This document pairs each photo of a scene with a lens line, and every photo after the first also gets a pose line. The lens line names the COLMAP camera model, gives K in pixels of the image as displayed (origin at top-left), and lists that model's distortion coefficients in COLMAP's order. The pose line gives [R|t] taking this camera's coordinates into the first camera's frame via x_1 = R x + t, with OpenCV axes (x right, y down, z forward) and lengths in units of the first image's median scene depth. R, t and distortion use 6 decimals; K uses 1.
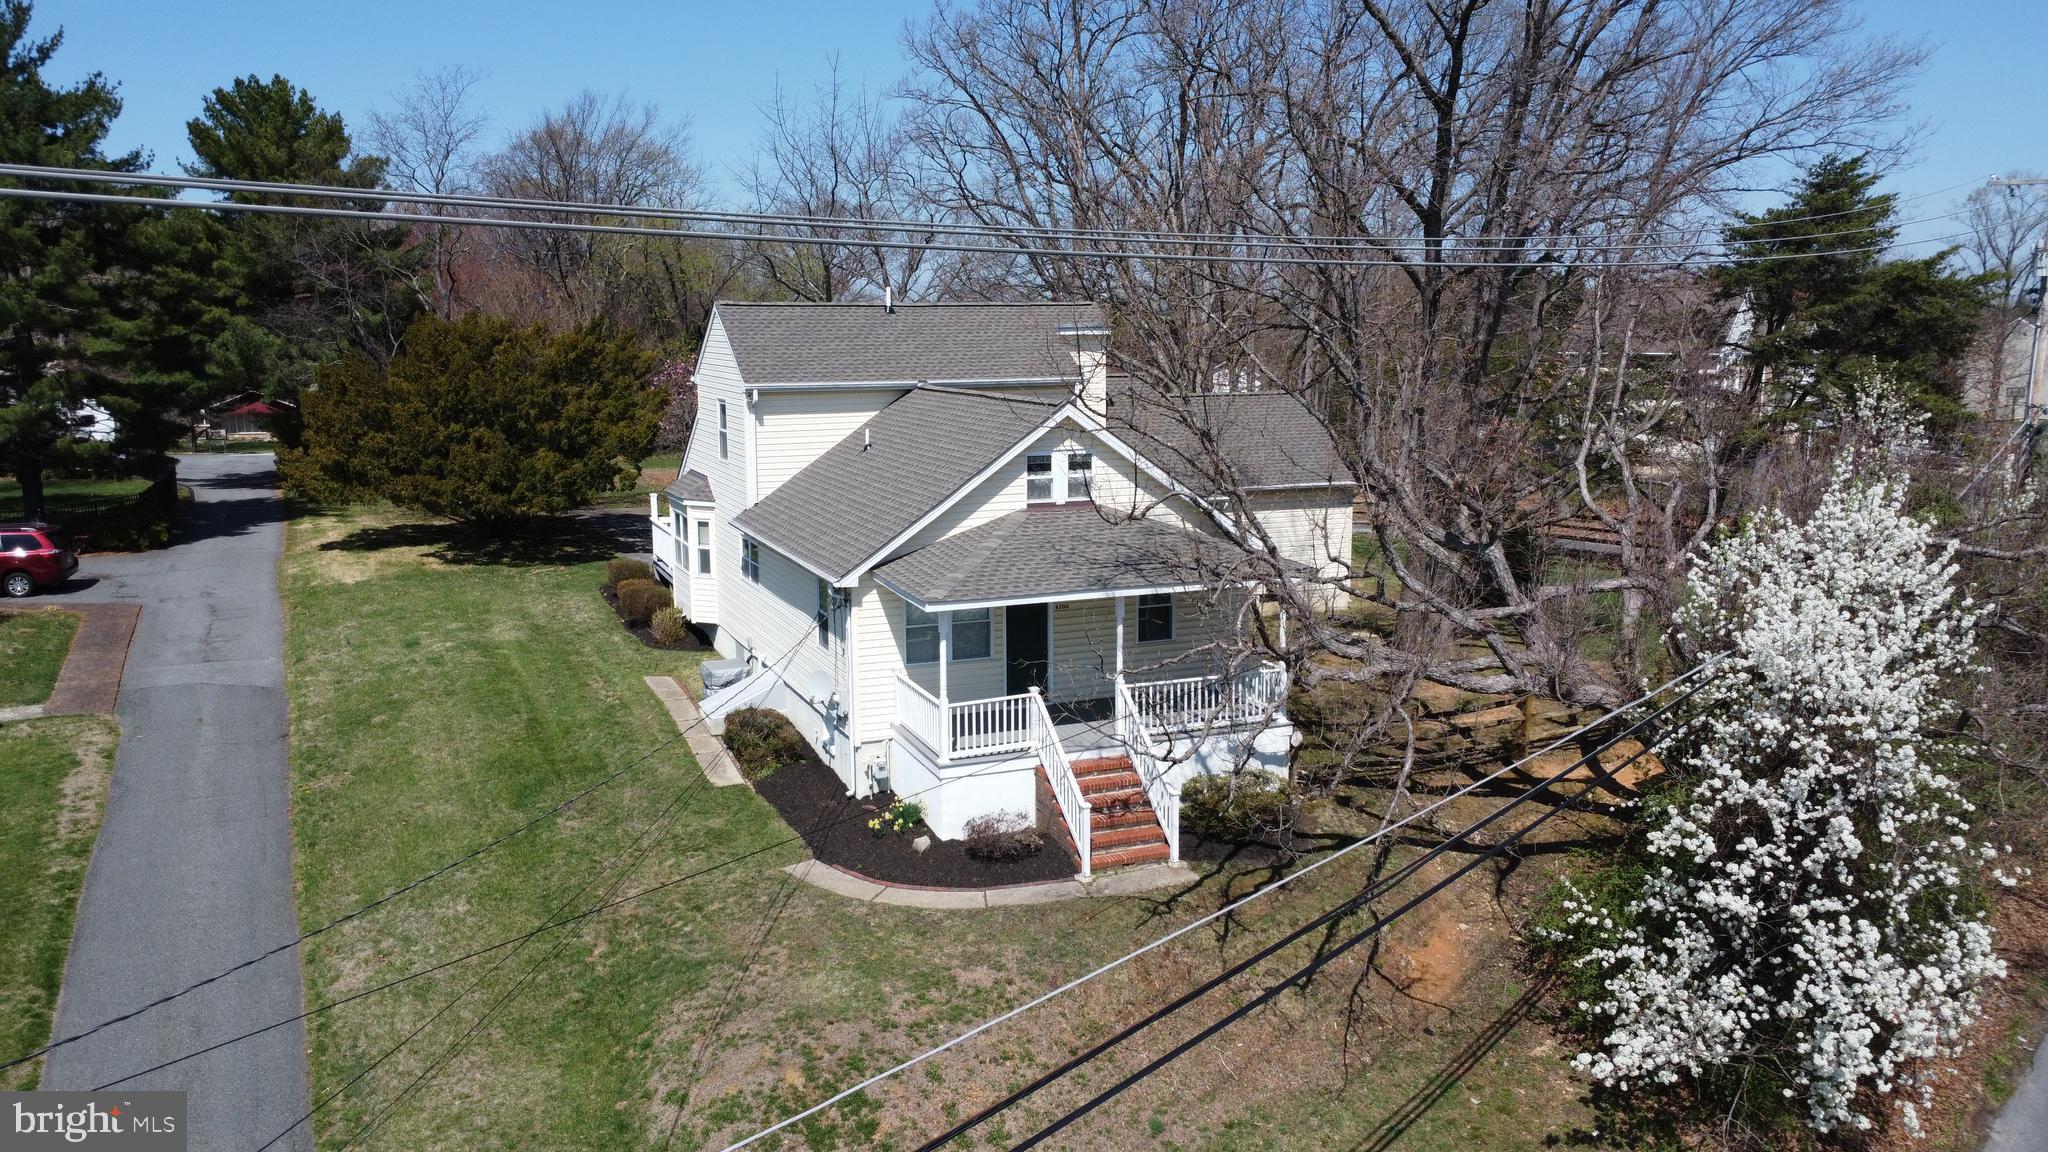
lens RADIAL K [[1549.6, 0, 1024.0], [0, 1549.6, 576.0], [0, 0, 1]] dist [0.002402, 0.005352]
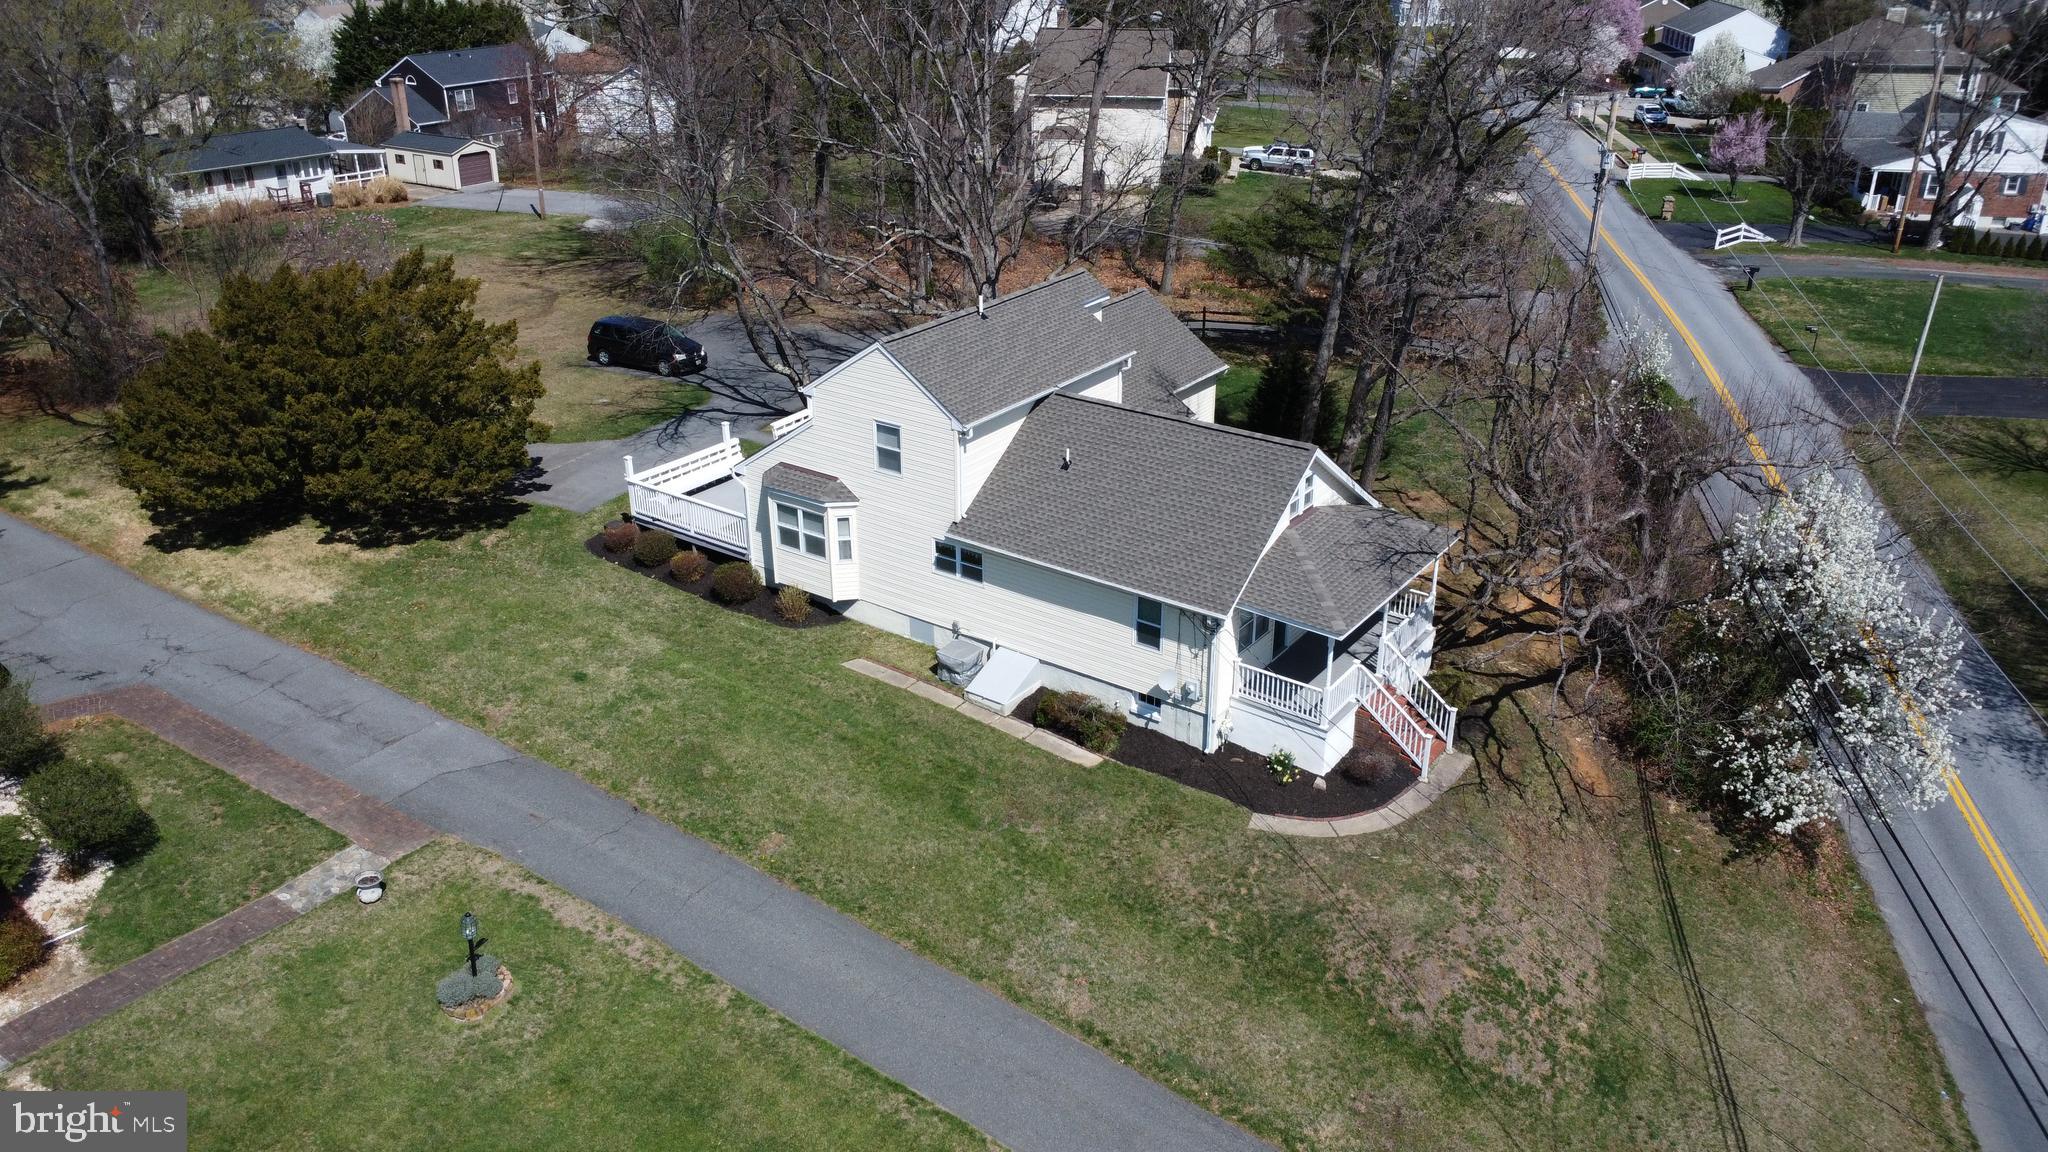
lens RADIAL K [[1549.6, 0, 1024.0], [0, 1549.6, 576.0], [0, 0, 1]] dist [0.002402, 0.005352]
pose [[0.852570, -0.217297, 0.475297, -0.828213], [0.085655, 0.955263, 0.283083, -0.392701], [-0.515546, -0.200637, 0.833041, -0.036189]]
